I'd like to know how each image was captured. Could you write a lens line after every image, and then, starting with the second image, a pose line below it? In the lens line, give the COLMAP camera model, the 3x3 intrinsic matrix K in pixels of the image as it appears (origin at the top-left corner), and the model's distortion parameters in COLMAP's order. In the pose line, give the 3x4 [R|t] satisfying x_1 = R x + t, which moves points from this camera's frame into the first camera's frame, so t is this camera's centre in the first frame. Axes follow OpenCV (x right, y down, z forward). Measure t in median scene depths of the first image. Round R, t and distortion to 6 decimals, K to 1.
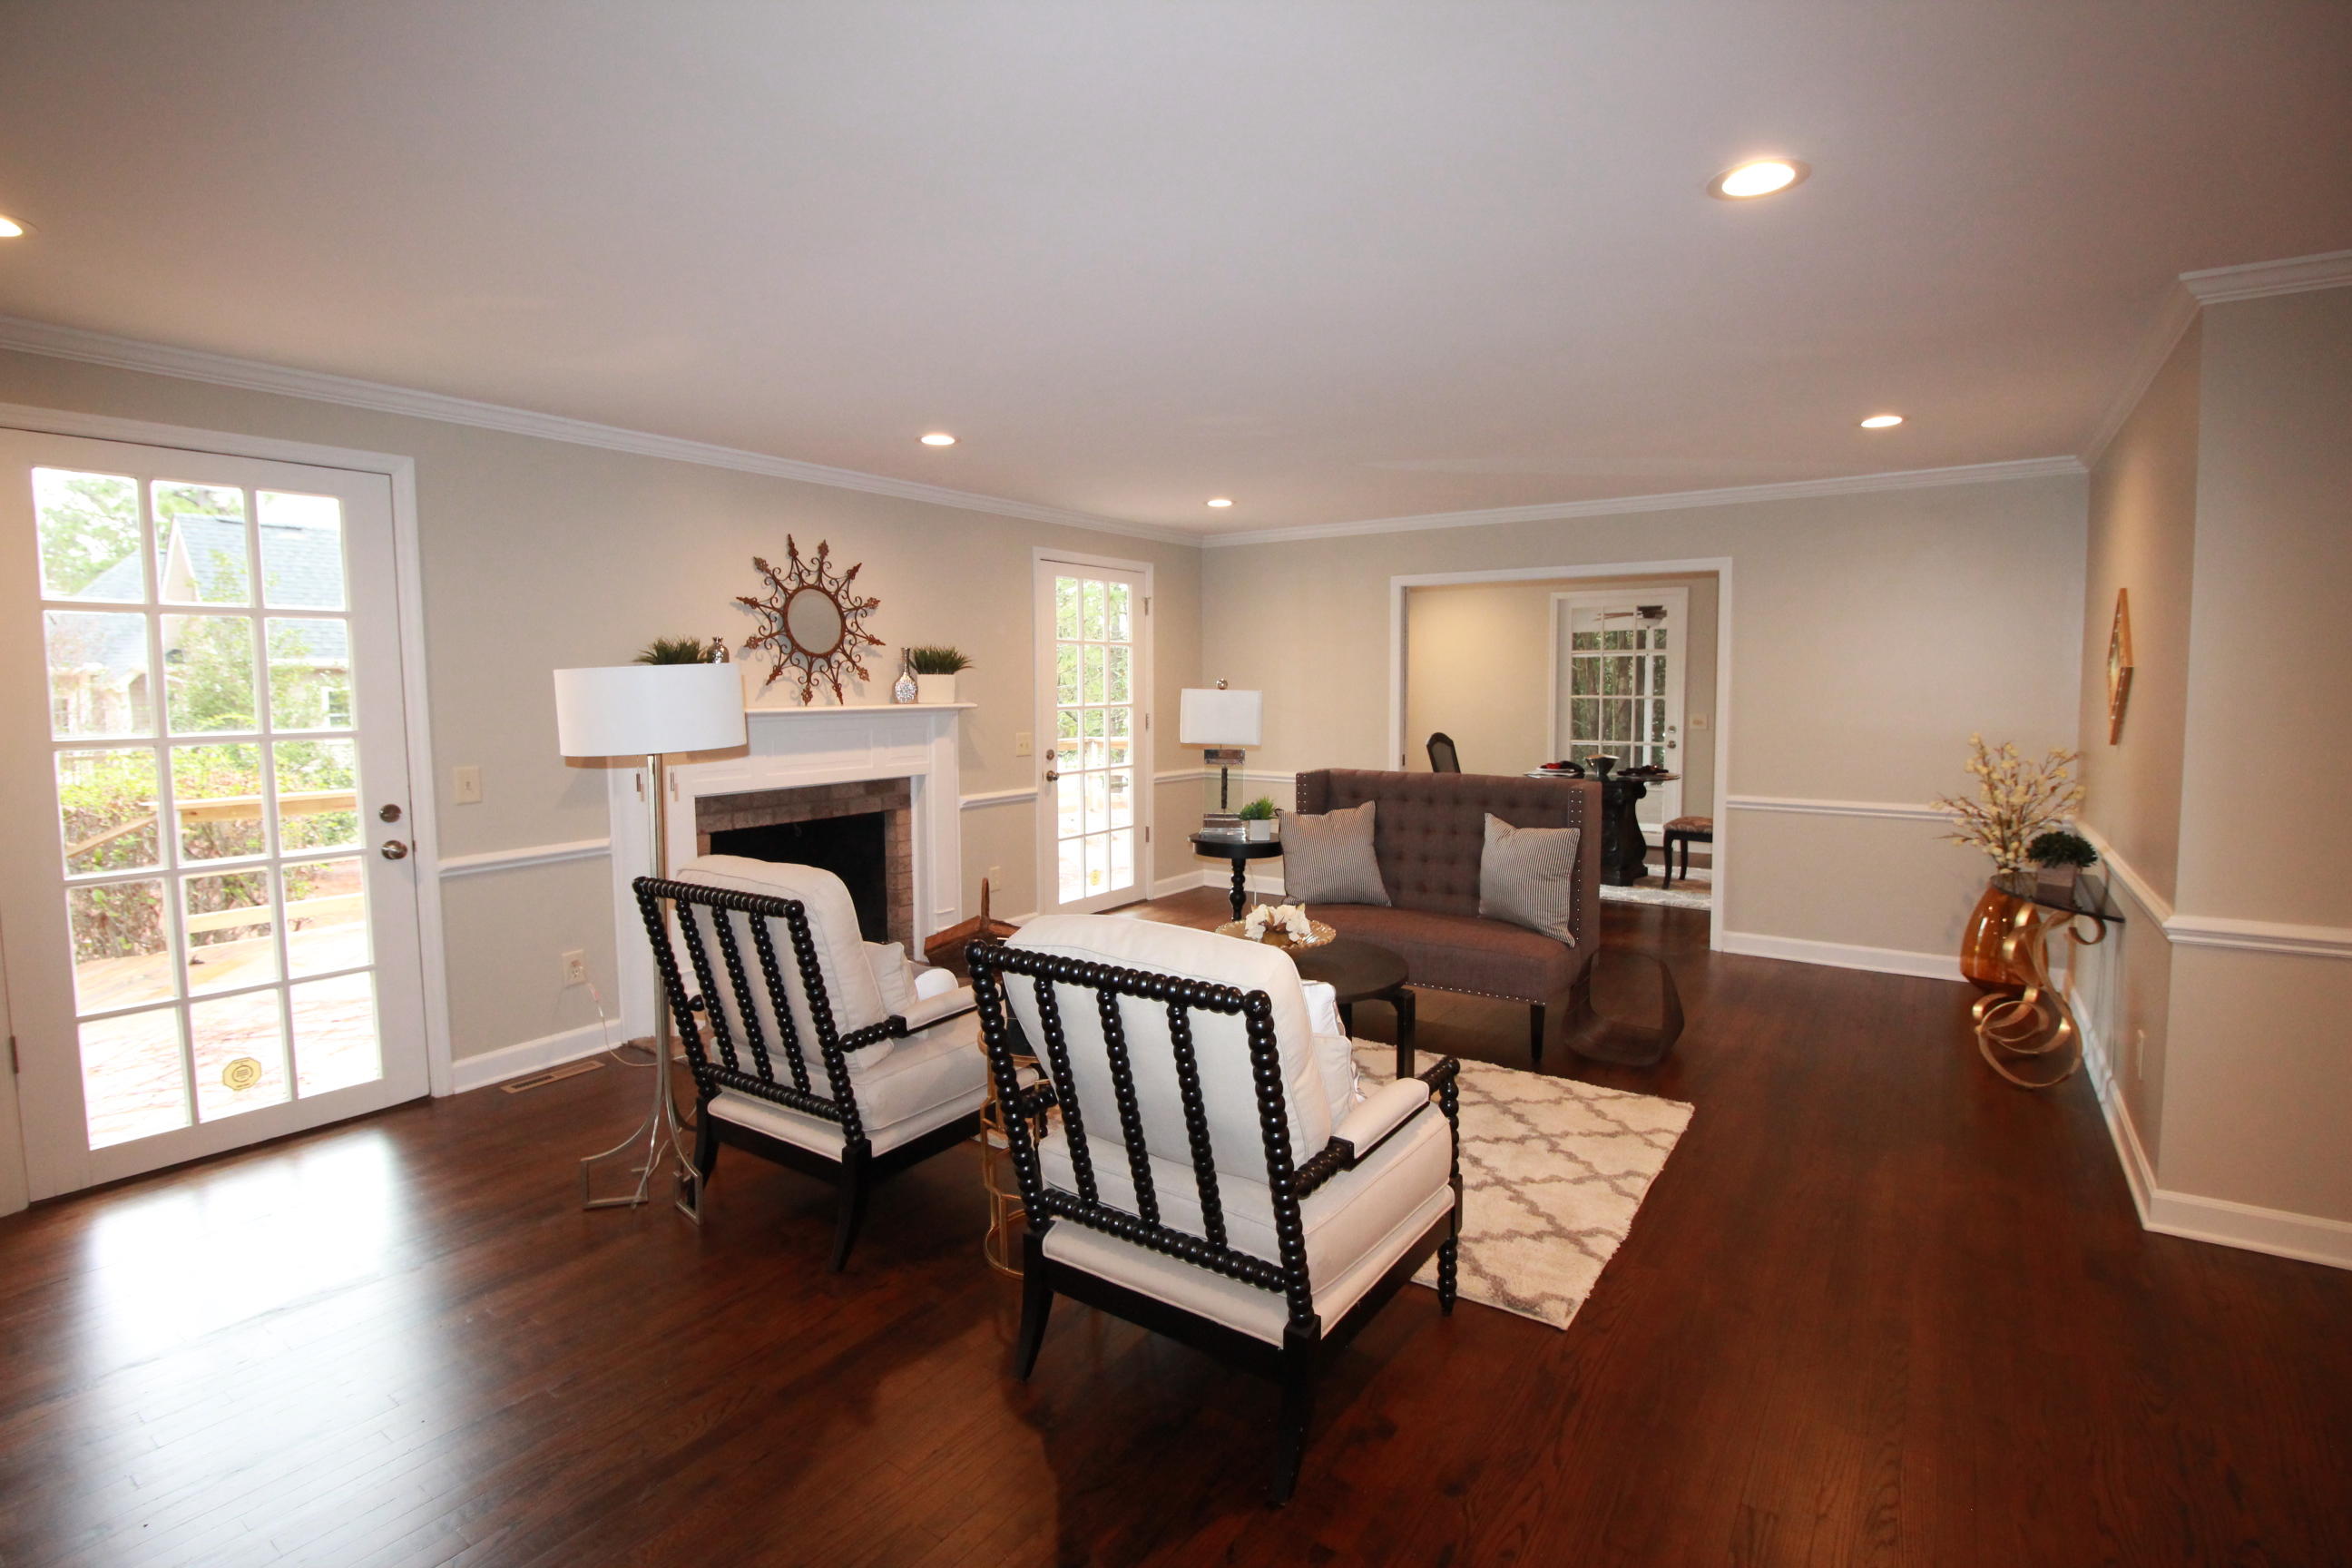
lens RADIAL K [[1067.8, 0, 1180.3], [0, 1067.8, 767.8], [0, 0, 1]] dist [-0.013392, -0.000304]
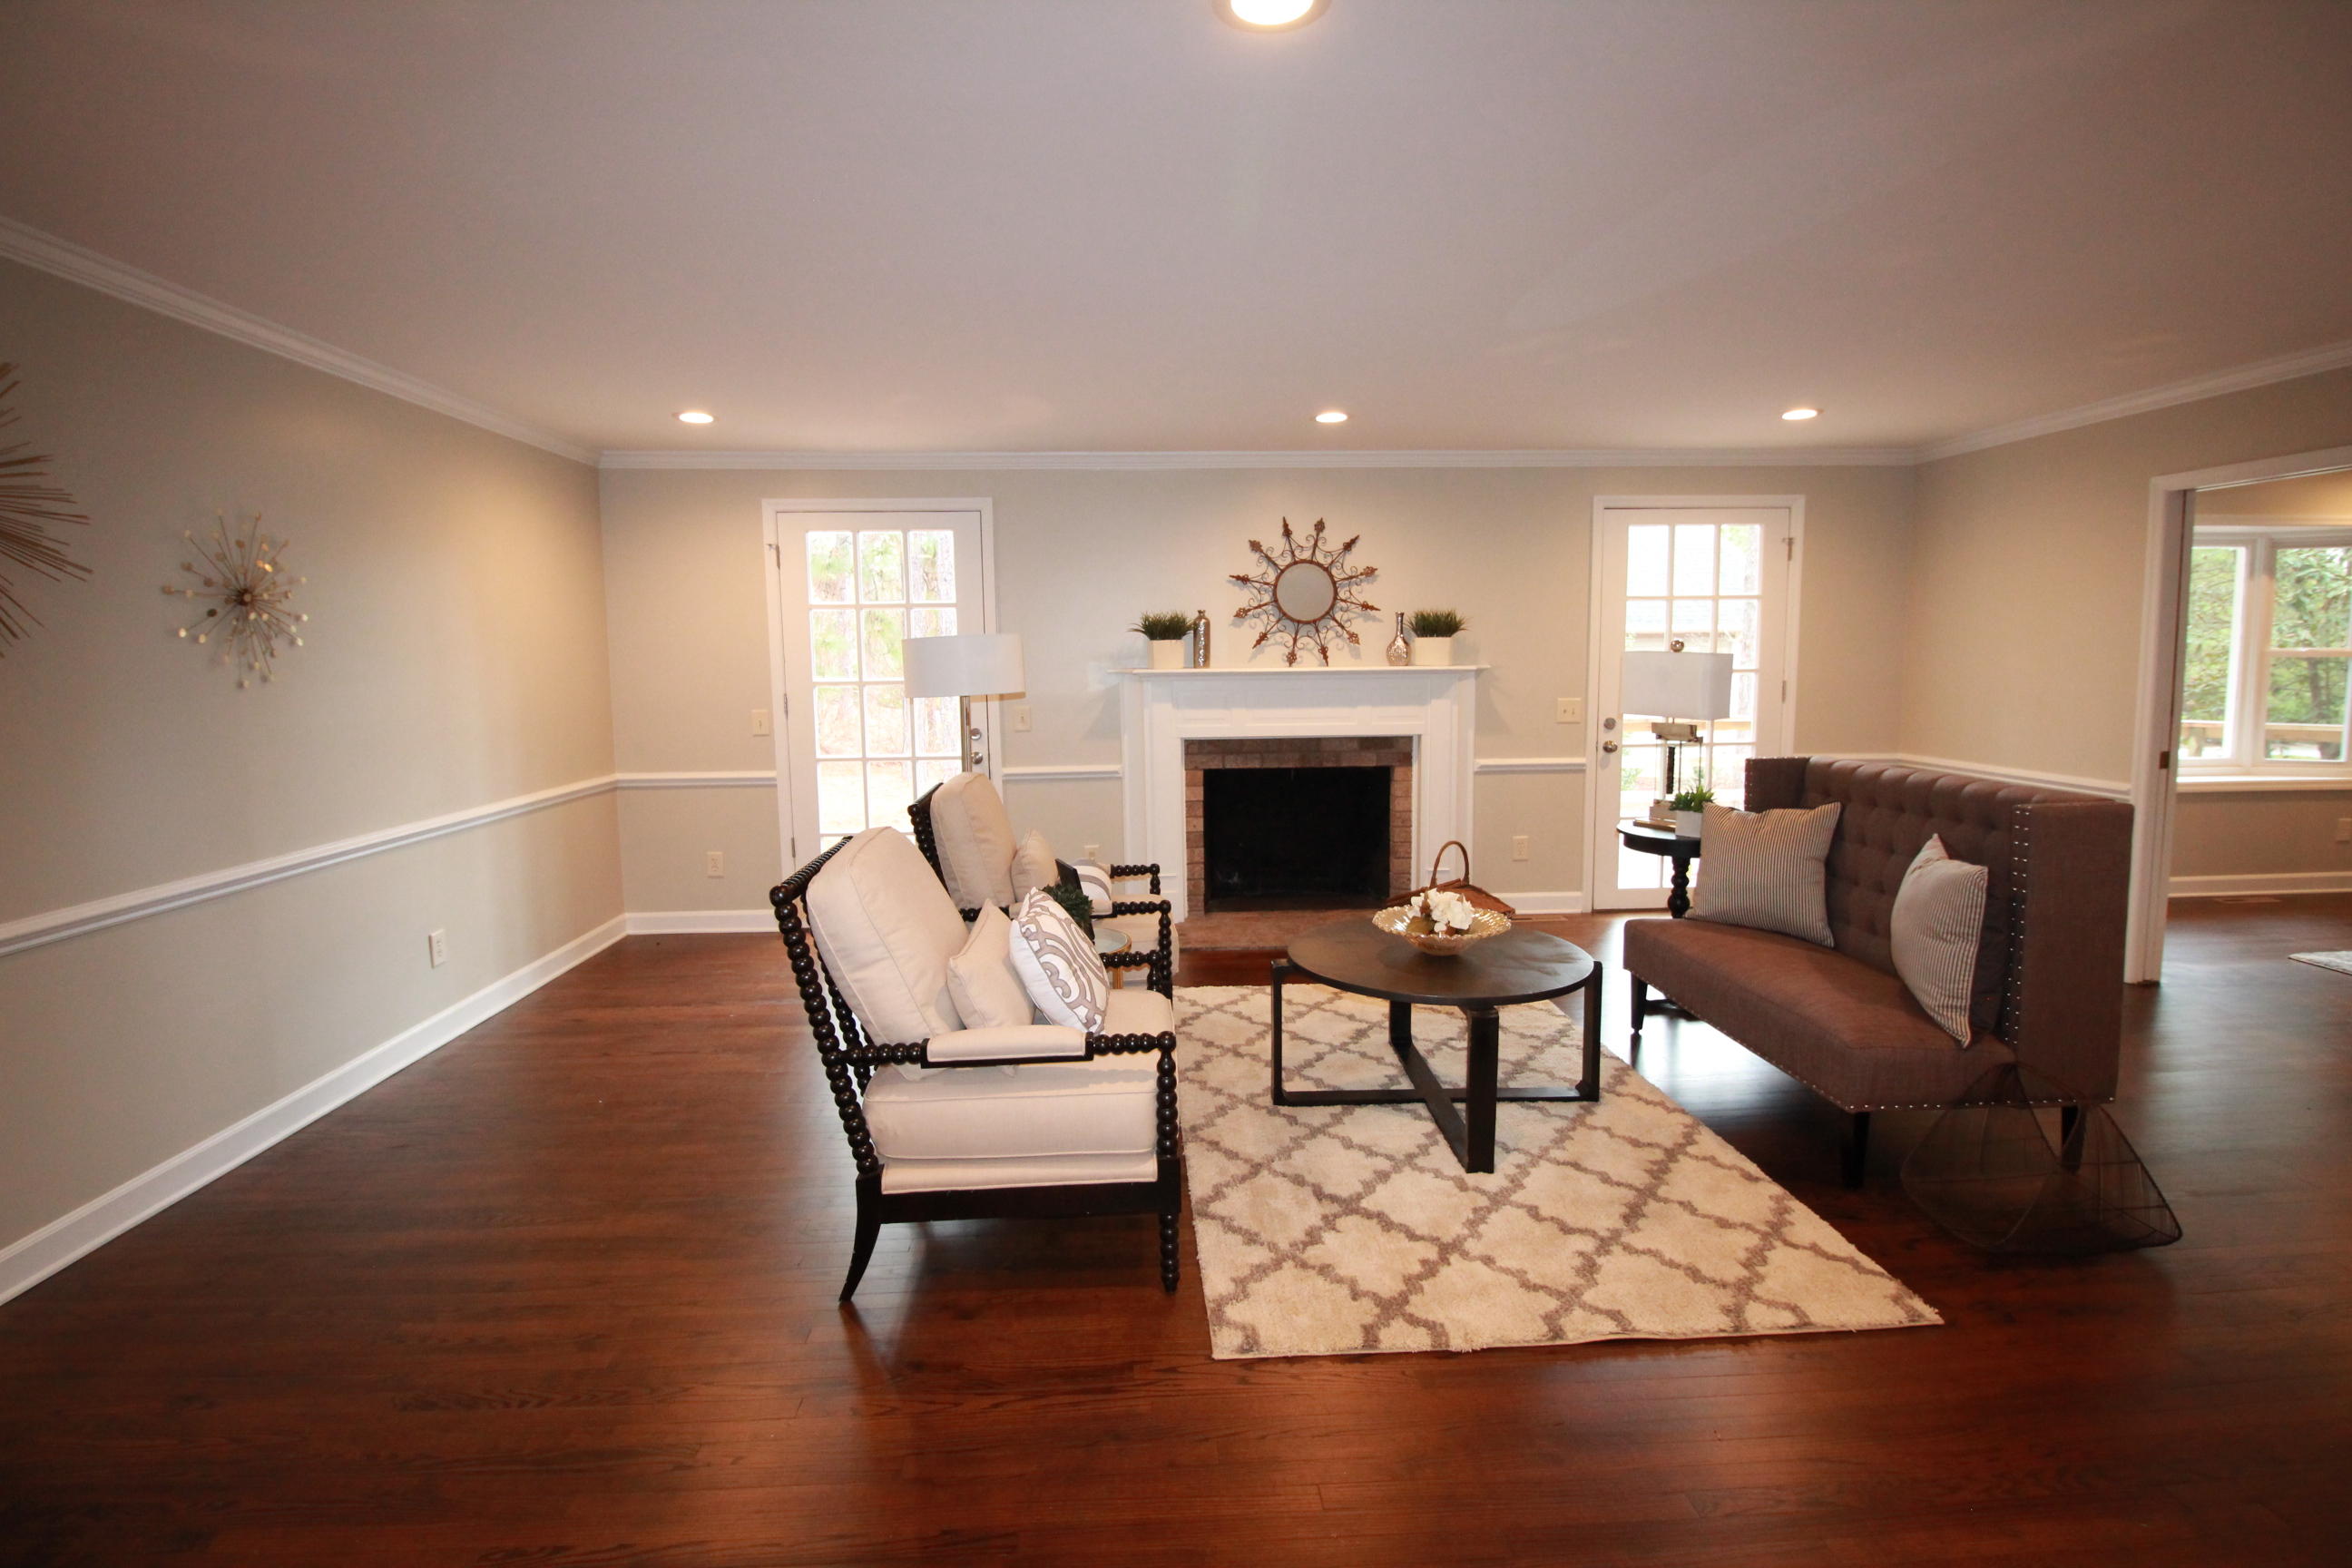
lens RADIAL K [[1067.8, 0, 1181.8], [0, 1067.8, 764.7], [0, 0, 1]] dist [-0.013392, -0.000304]
pose [[0.630560, 0.078390, -0.772171, 0.455006], [-0.053503, 0.996910, 0.057514, -0.012782], [0.774294, 0.005047, 0.632806, 0.180302]]
